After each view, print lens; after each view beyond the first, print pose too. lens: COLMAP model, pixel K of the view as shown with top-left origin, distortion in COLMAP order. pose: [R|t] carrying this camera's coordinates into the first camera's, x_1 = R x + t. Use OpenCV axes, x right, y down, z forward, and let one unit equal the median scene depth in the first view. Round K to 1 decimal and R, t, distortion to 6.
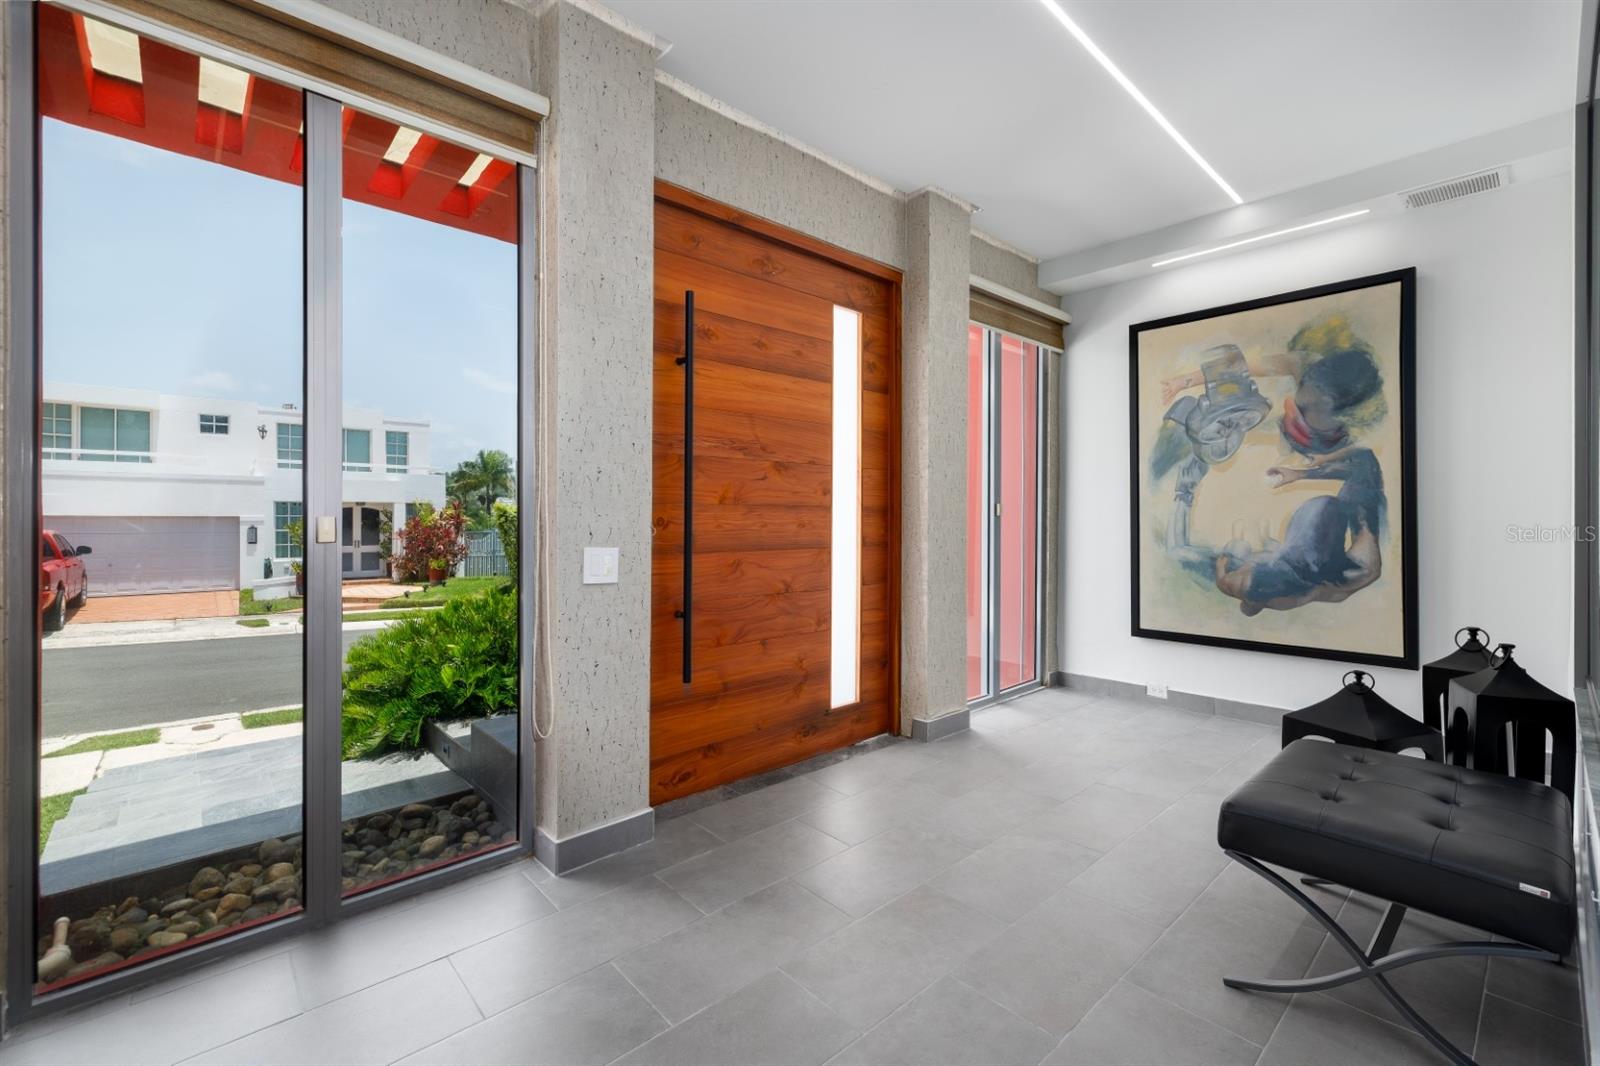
lens RADIAL K [[683.0, 0, 794.8], [0, 683.0, 525.0], [0, 0, 1]] dist [-0.001914, -0.000239]
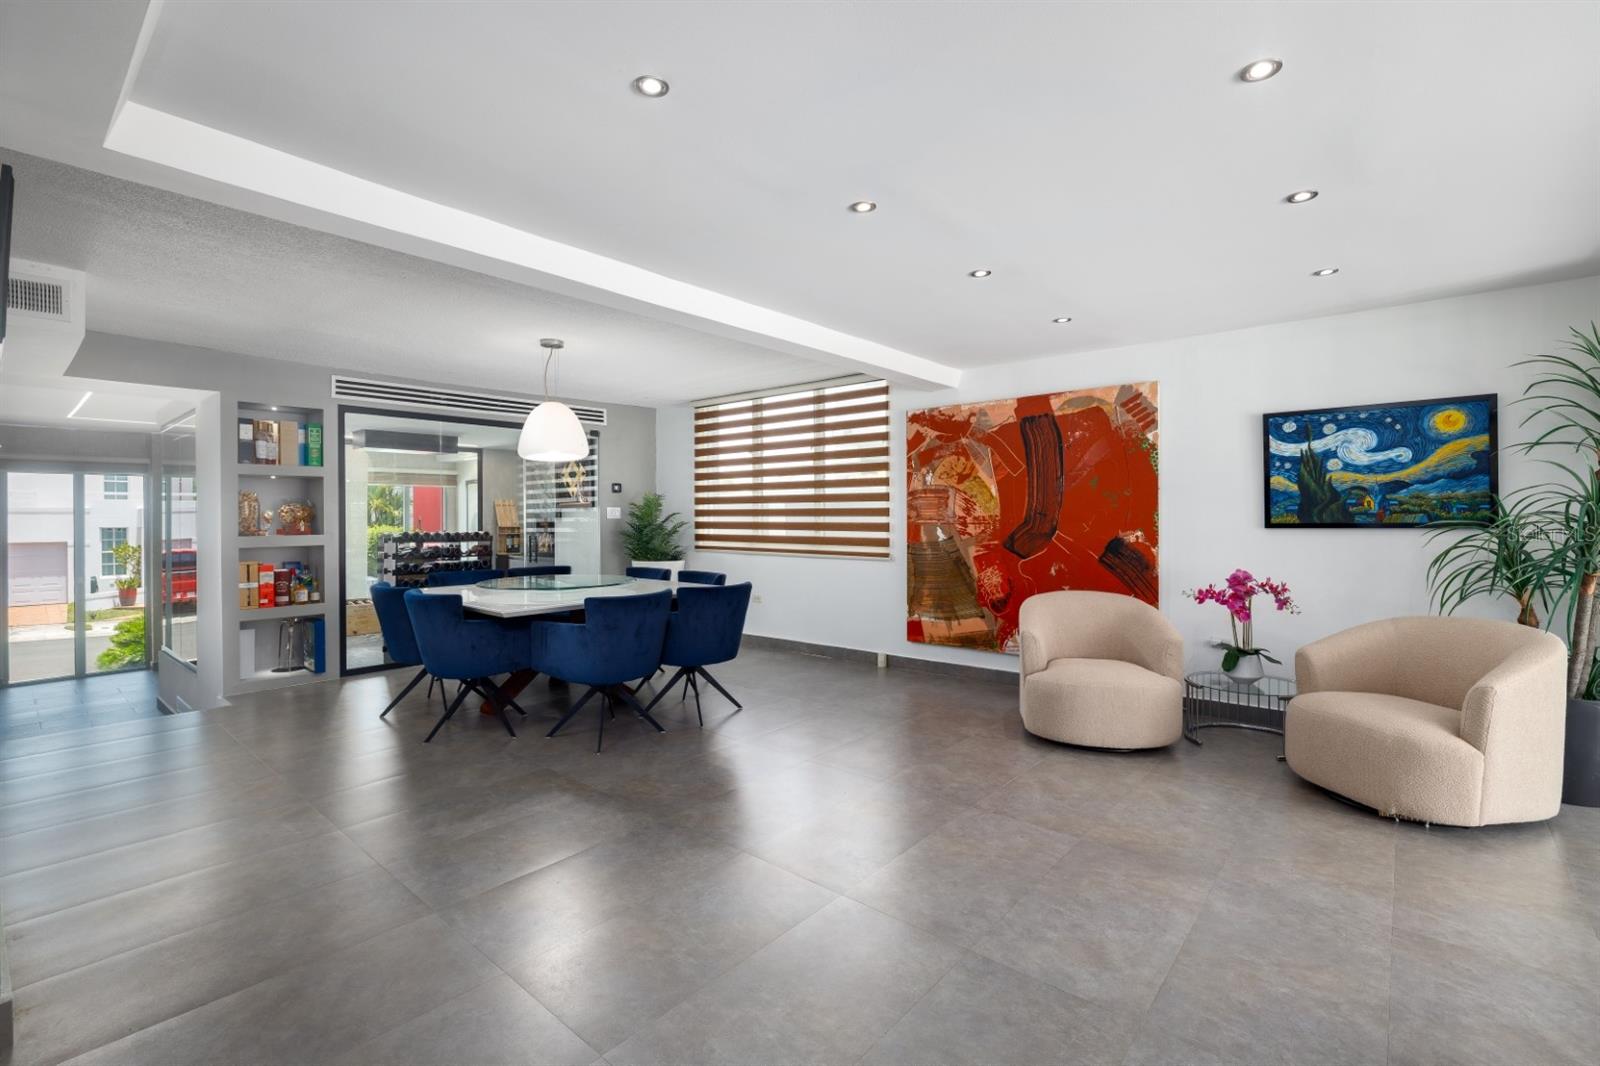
lens RADIAL K [[714.3, 0, 794.9], [0, 714.3, 524.4], [0, 0, 1]] dist [-0.000644, 0.000377]
pose [[0.994353, -0.010355, 0.105618, 2.313712], [0.010728, 0.999938, -0.002963, -0.184782], [-0.105581, 0.004080, 0.994402, -2.734662]]
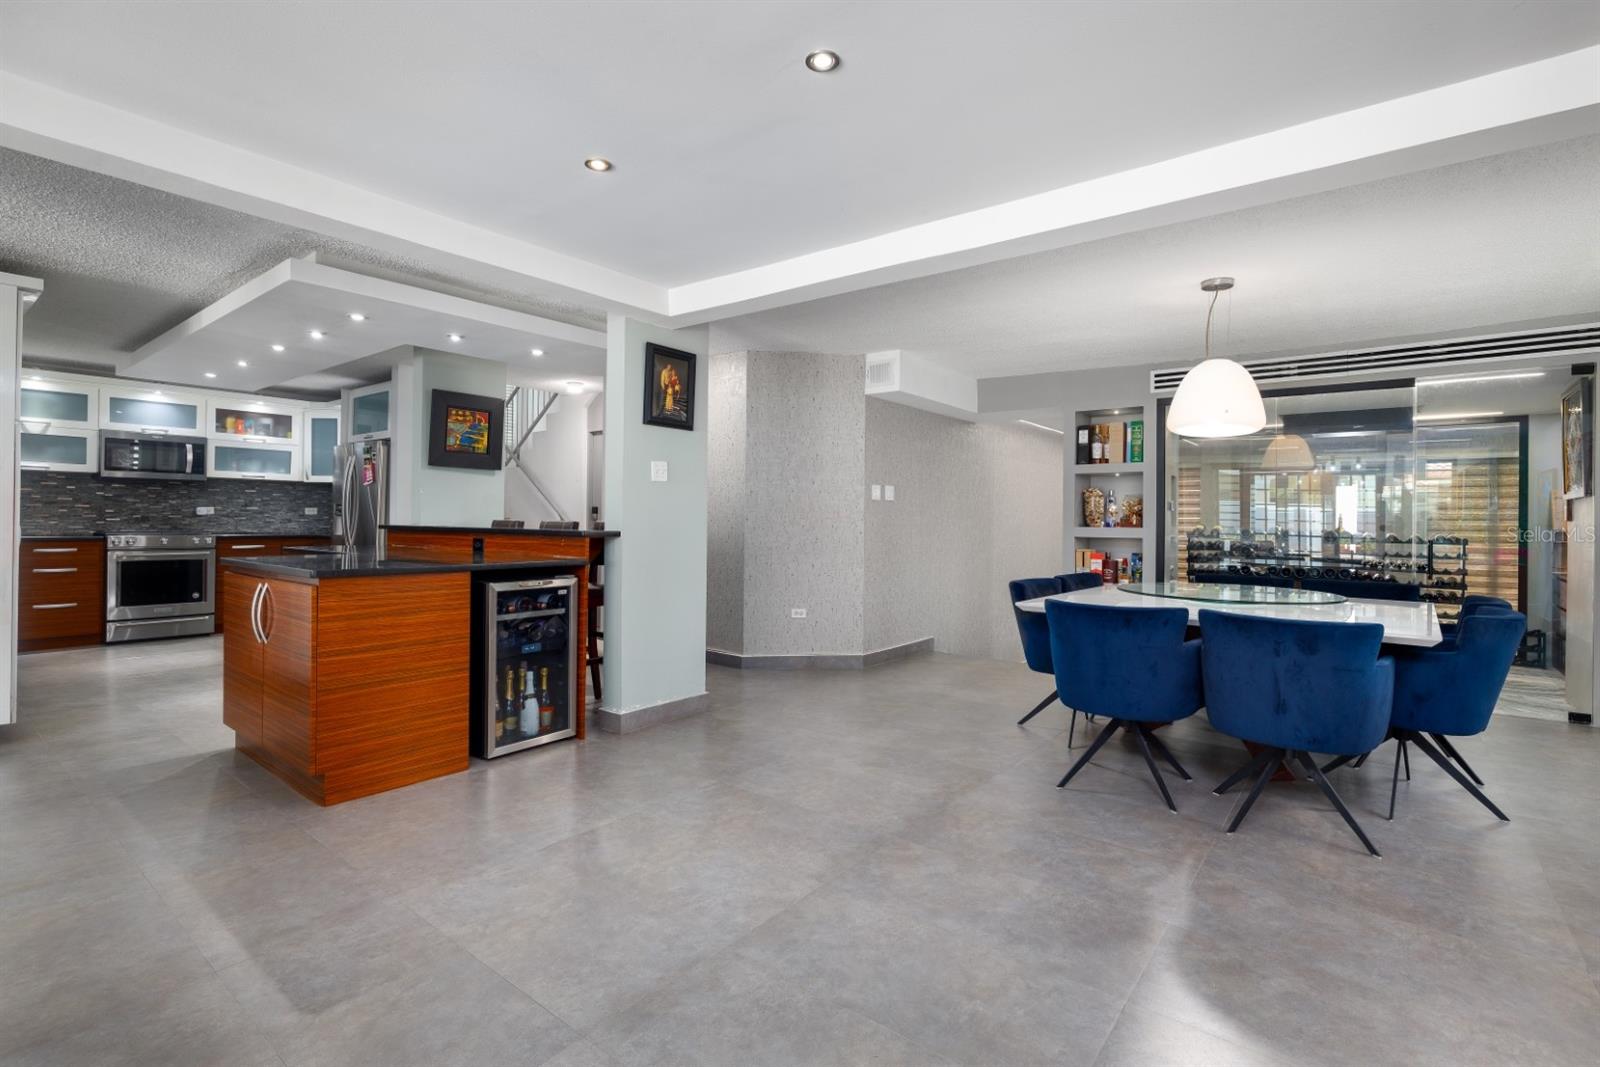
lens RADIAL K [[764.5, 0, 800.5], [0, 764.5, 524.4], [0, 0, 1]] dist [0.002178, 0.000167]
pose [[0.146810, 0.007170, -0.989139, 3.272202], [-0.025095, 0.999679, 0.003521, -0.168542], [0.988846, 0.024306, 0.146943, -1.888153]]
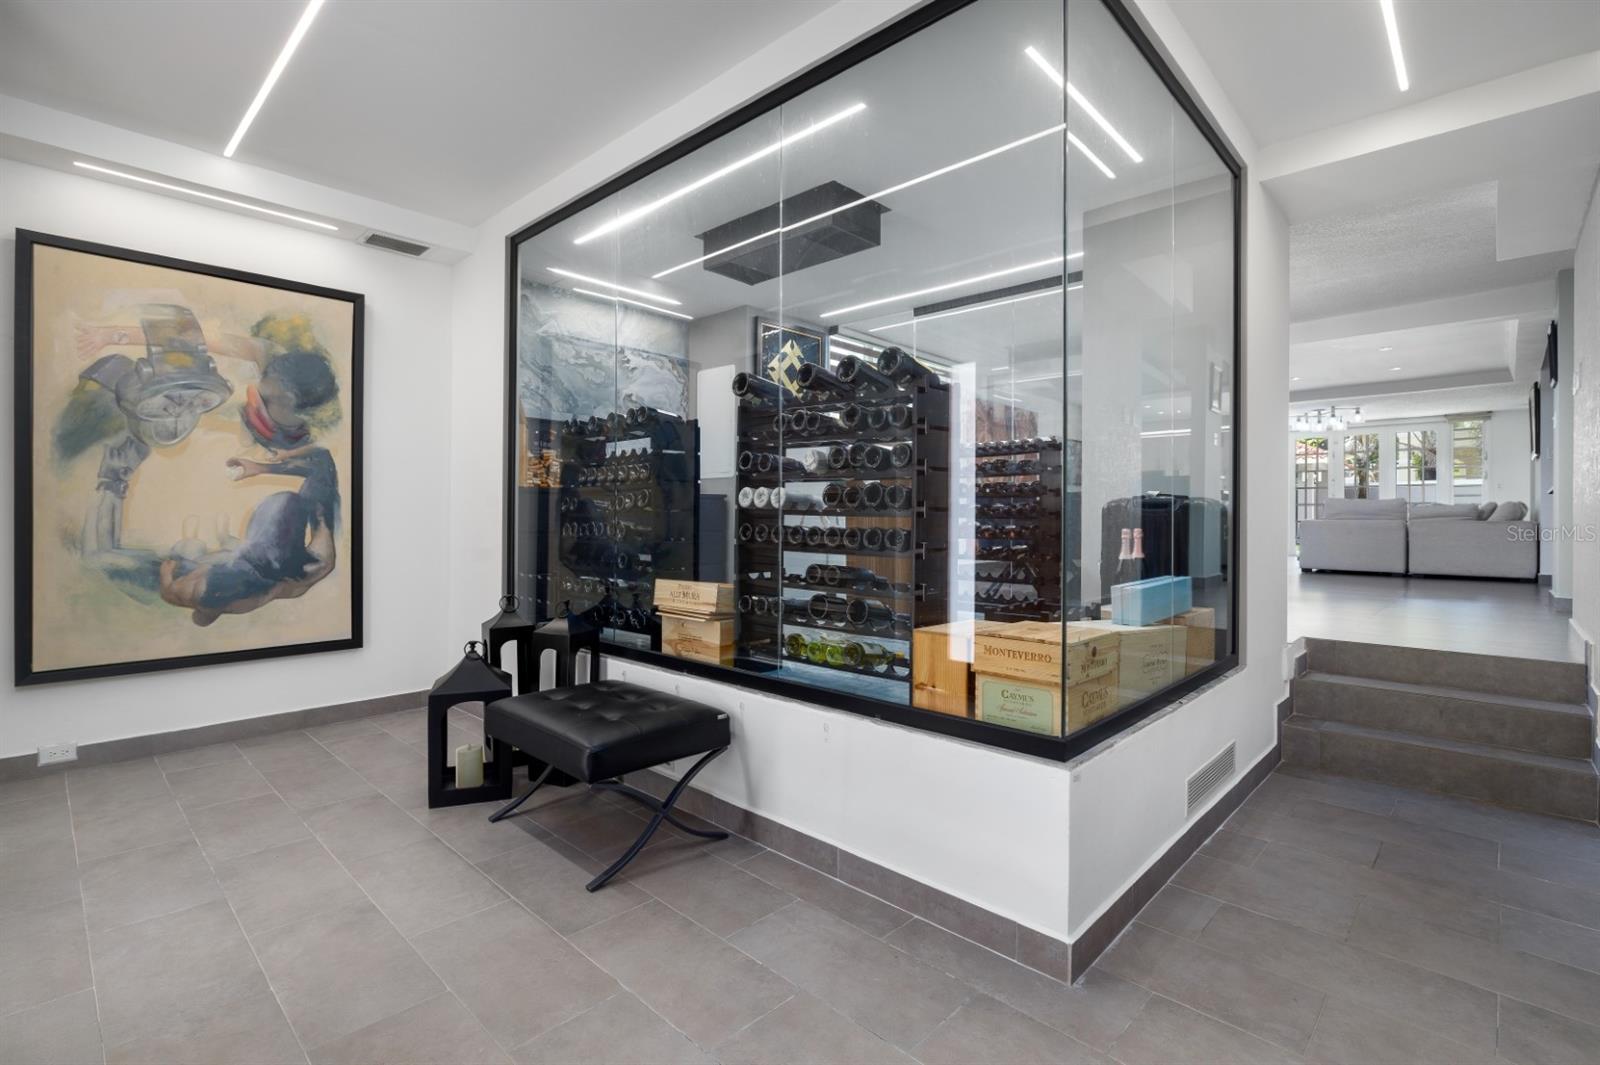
lens RADIAL K [[744.0, 0, 794.7], [0, 744.0, 514.9], [0, 0, 1]] dist [-0.001017, -0.000120]
pose [[-0.069727, -0.003880, 0.997559, -0.343633], [-0.000389, 0.999992, 0.003862, -0.012805], [-0.997566, -0.000119, -0.069728, 0.324383]]
